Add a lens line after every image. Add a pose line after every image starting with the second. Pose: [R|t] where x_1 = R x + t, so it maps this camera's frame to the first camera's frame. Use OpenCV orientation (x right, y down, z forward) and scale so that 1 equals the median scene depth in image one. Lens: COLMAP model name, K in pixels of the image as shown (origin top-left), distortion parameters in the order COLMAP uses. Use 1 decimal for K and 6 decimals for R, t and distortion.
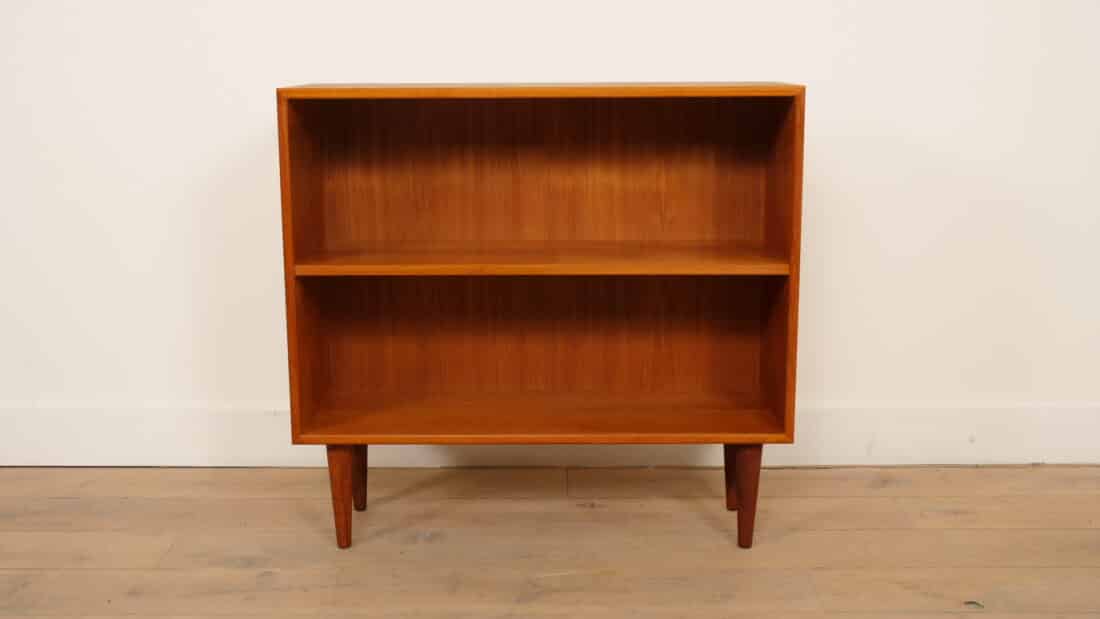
lens RADIAL K [[1328.8, 0, 550.0], [0, 1328.8, 309.5], [0, 0, 1]] dist [-0.001507, 0.012225]
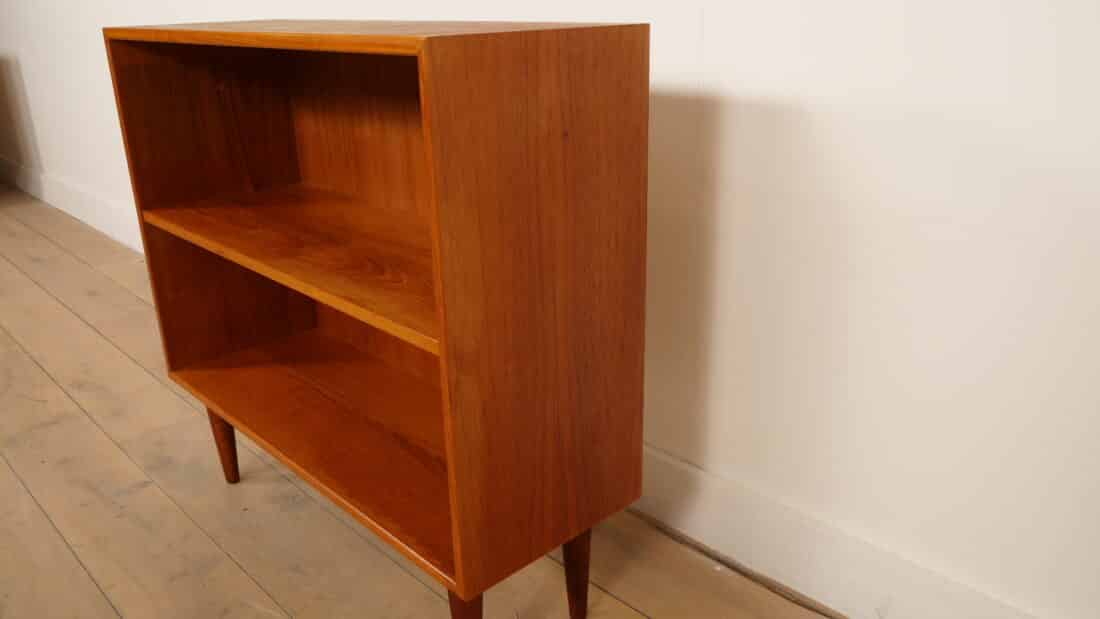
lens RADIAL K [[856.2, 0, 550.0], [0, 856.2, 309.5], [0, 0, 1]] dist [-0.007964, -0.000136]
pose [[0.695073, 0.238826, -0.678112, 0.426872], [-0.118022, 0.968320, 0.220061, -0.125508], [0.709186, -0.072926, 0.701240, 0.685901]]
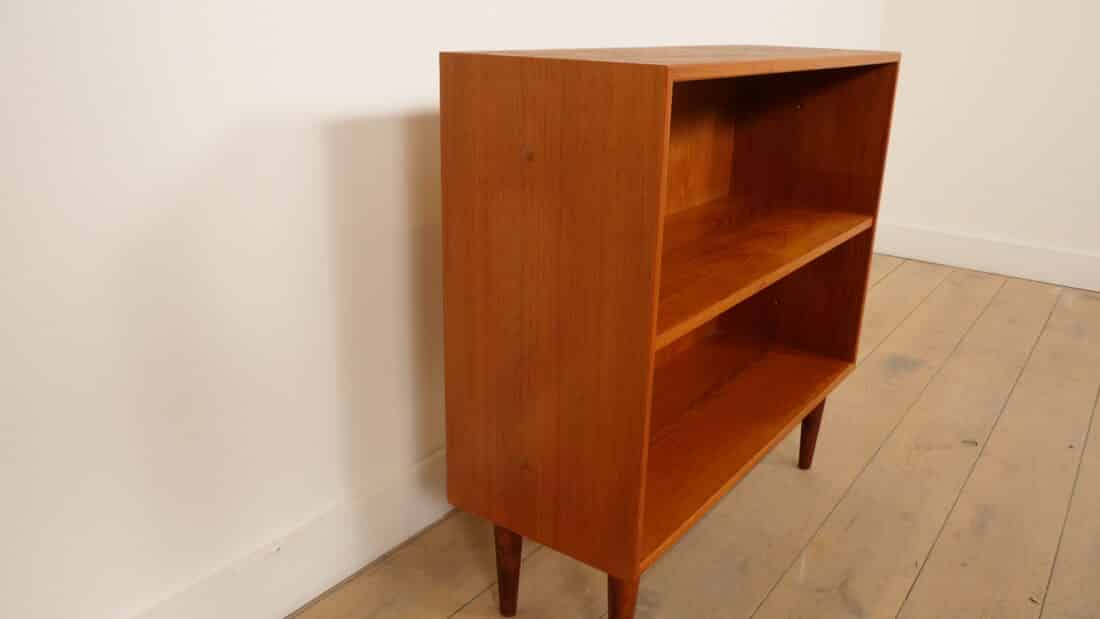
lens RADIAL K [[856.2, 0, 550.0], [0, 856.2, 309.5], [0, 0, 1]] dist [-0.007964, -0.000136]
pose [[0.568720, -0.246940, 0.784588, -0.499422], [0.130806, 0.968884, 0.210129, -0.130140], [-0.812064, -0.016876, 0.583325, 0.718884]]
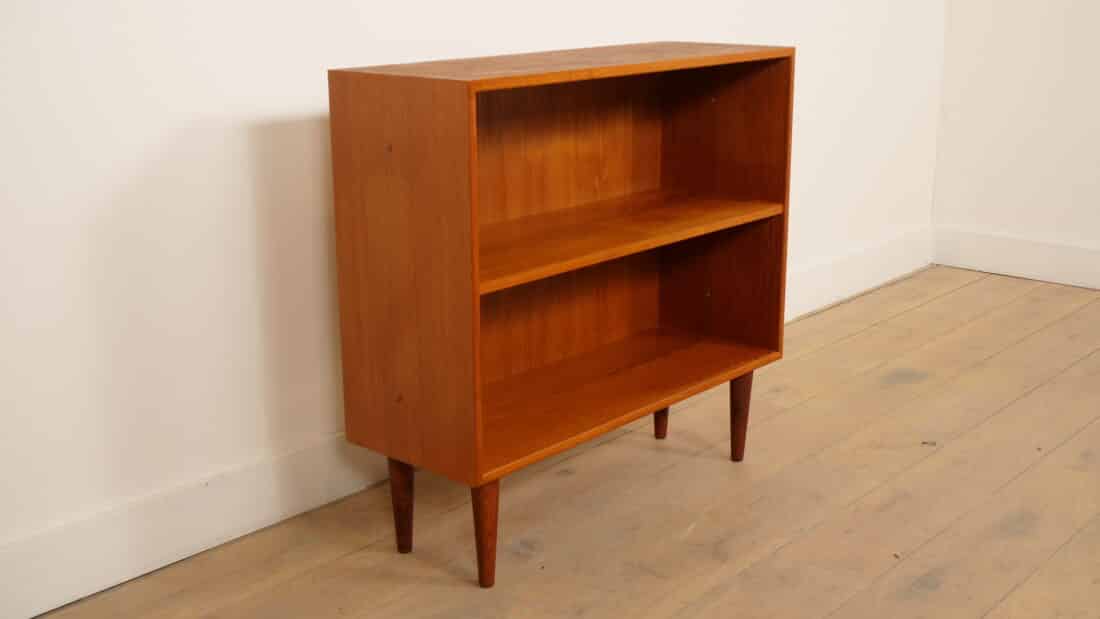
lens RADIAL K [[1302.9, 0, 550.0], [0, 1302.9, 309.5], [0, 0, 1]] dist [0.154652, 0.010032]
pose [[0.646298, -0.195057, 0.737734, -0.720758], [0.147746, 0.980471, 0.129802, -0.109333], [-0.748645, 0.025106, 0.662495, 0.362034]]
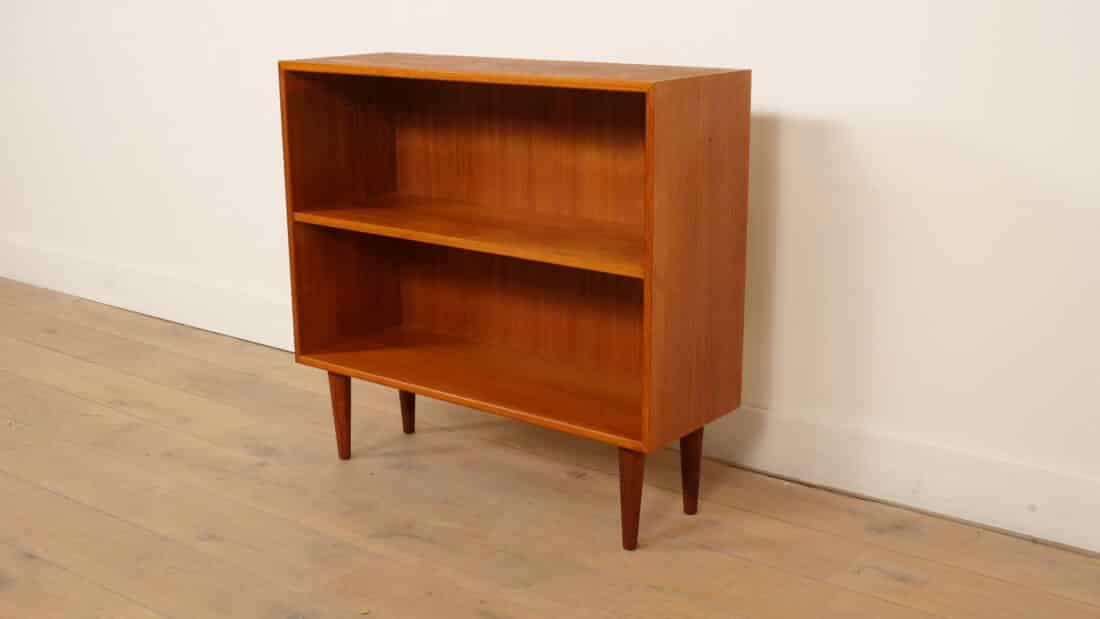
lens RADIAL K [[1296.3, 0, 550.0], [0, 1296.3, 309.5], [0, 0, 1]] dist [0.017559, 0.009237]
pose [[0.793111, 0.153912, -0.589310, 0.610603], [-0.114255, 0.987965, 0.104263, -0.084670], [0.598265, -0.015360, 0.801151, 0.193343]]
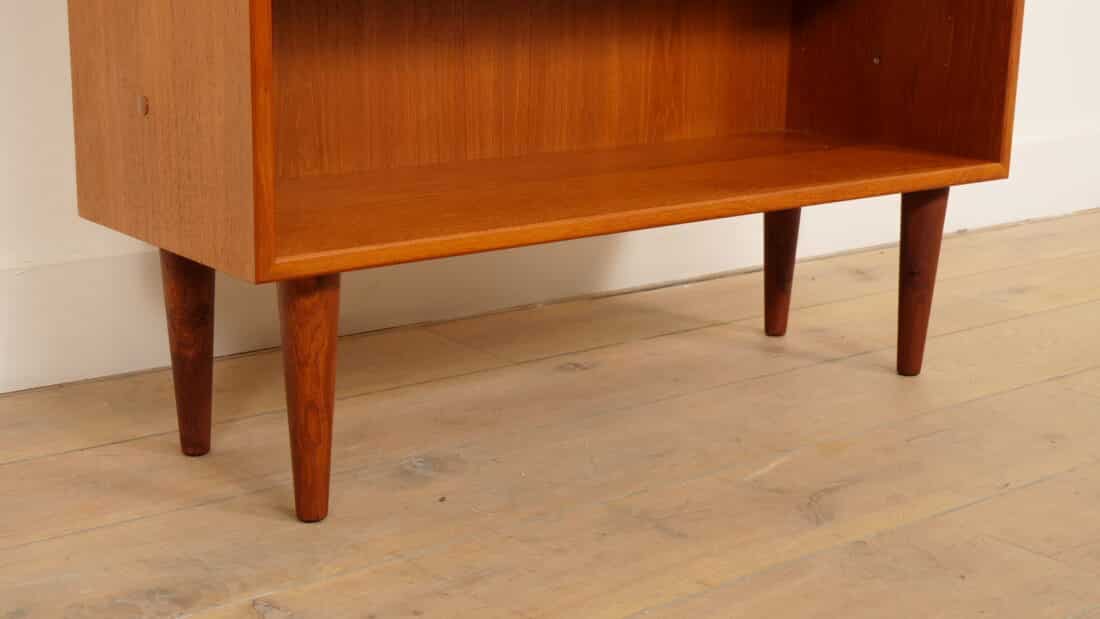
lens RADIAL K [[1643.0, 0, 550.0], [0, 1643.0, 309.5], [0, 0, 1]] dist [0.014083, 0.033018]
pose [[0.771543, -0.131733, 0.622389, -0.407585], [0.103684, 0.991284, 0.081280, 0.072539], [-0.627671, 0.001821, 0.778477, 0.509563]]
